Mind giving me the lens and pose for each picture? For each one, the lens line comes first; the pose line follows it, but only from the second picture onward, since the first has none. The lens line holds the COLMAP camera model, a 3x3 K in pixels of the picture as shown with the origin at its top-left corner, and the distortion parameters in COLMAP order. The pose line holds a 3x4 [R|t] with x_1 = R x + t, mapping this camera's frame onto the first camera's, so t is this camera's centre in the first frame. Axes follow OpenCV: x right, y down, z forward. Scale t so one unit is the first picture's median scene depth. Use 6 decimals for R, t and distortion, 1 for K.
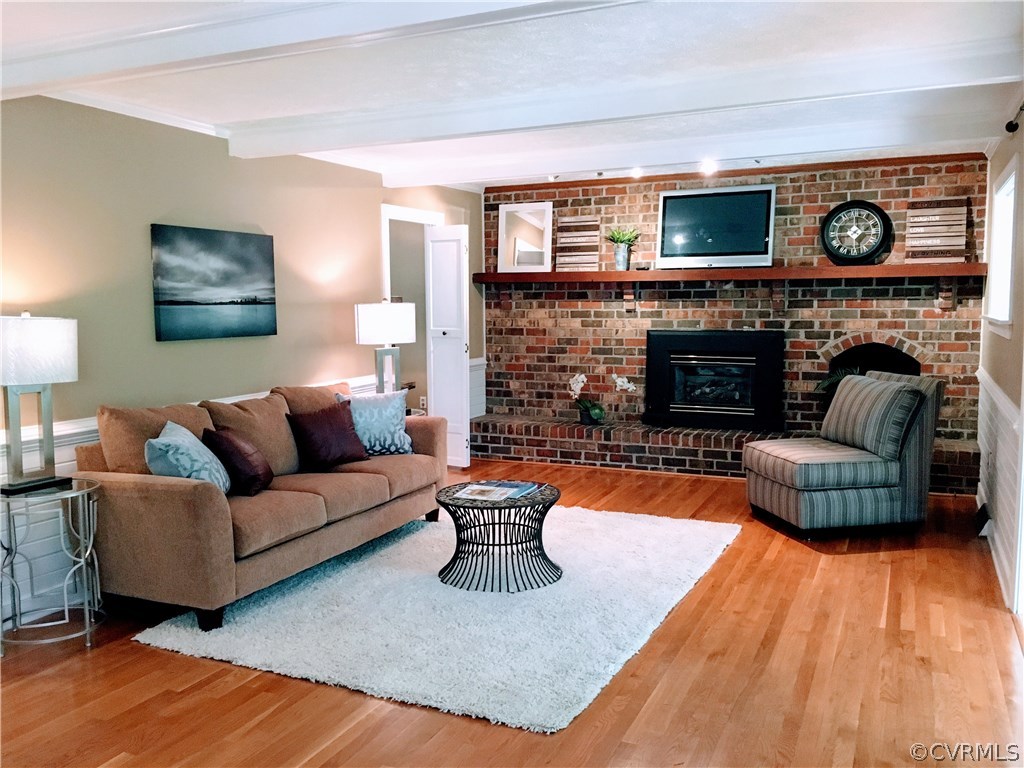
lens RADIAL K [[876.4, 0, 509.8], [0, 876.4, 381.4], [0, 0, 1]] dist [0.078102, -0.105214]
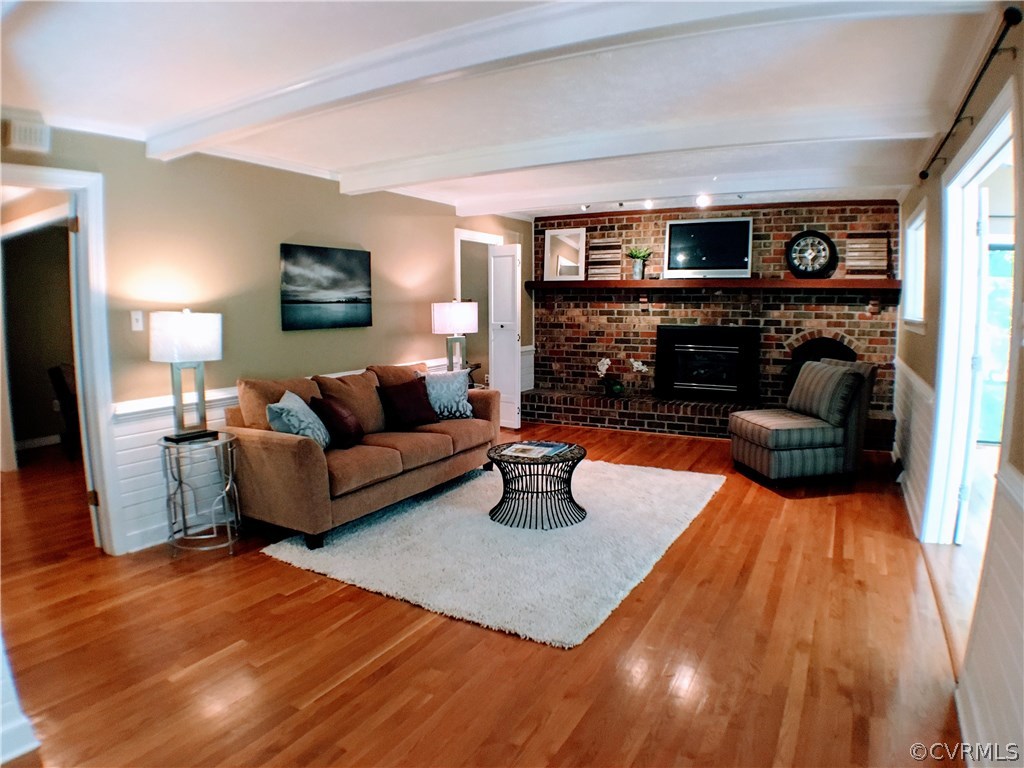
lens RADIAL K [[627.2, 0, 512.8], [0, 627.2, 376.4], [0, 0, 1]] dist [-0.171435, 0.021200]
pose [[0.997287, 0.010702, -0.072823, 0.014483], [-0.009295, 0.999764, 0.019631, 0.002114], [0.073016, -0.018900, 0.997152, 0.089161]]
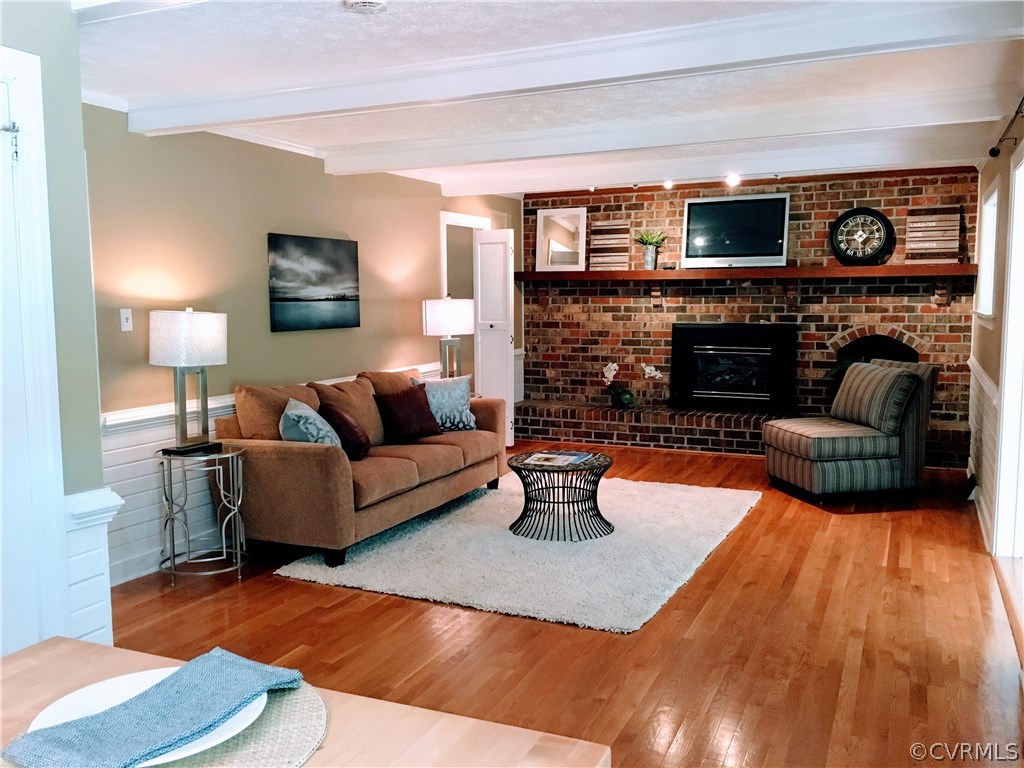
lens RADIAL K [[876.4, 0, 510.6], [0, 876.4, 381.9], [0, 0, 1]] dist [0.078102, -0.105214]
pose [[1.000000, 0.000791, -0.000166, -0.068825], [-0.000790, 0.999976, 0.006833, 0.011597], [0.000171, -0.006833, 0.999977, -0.159156]]
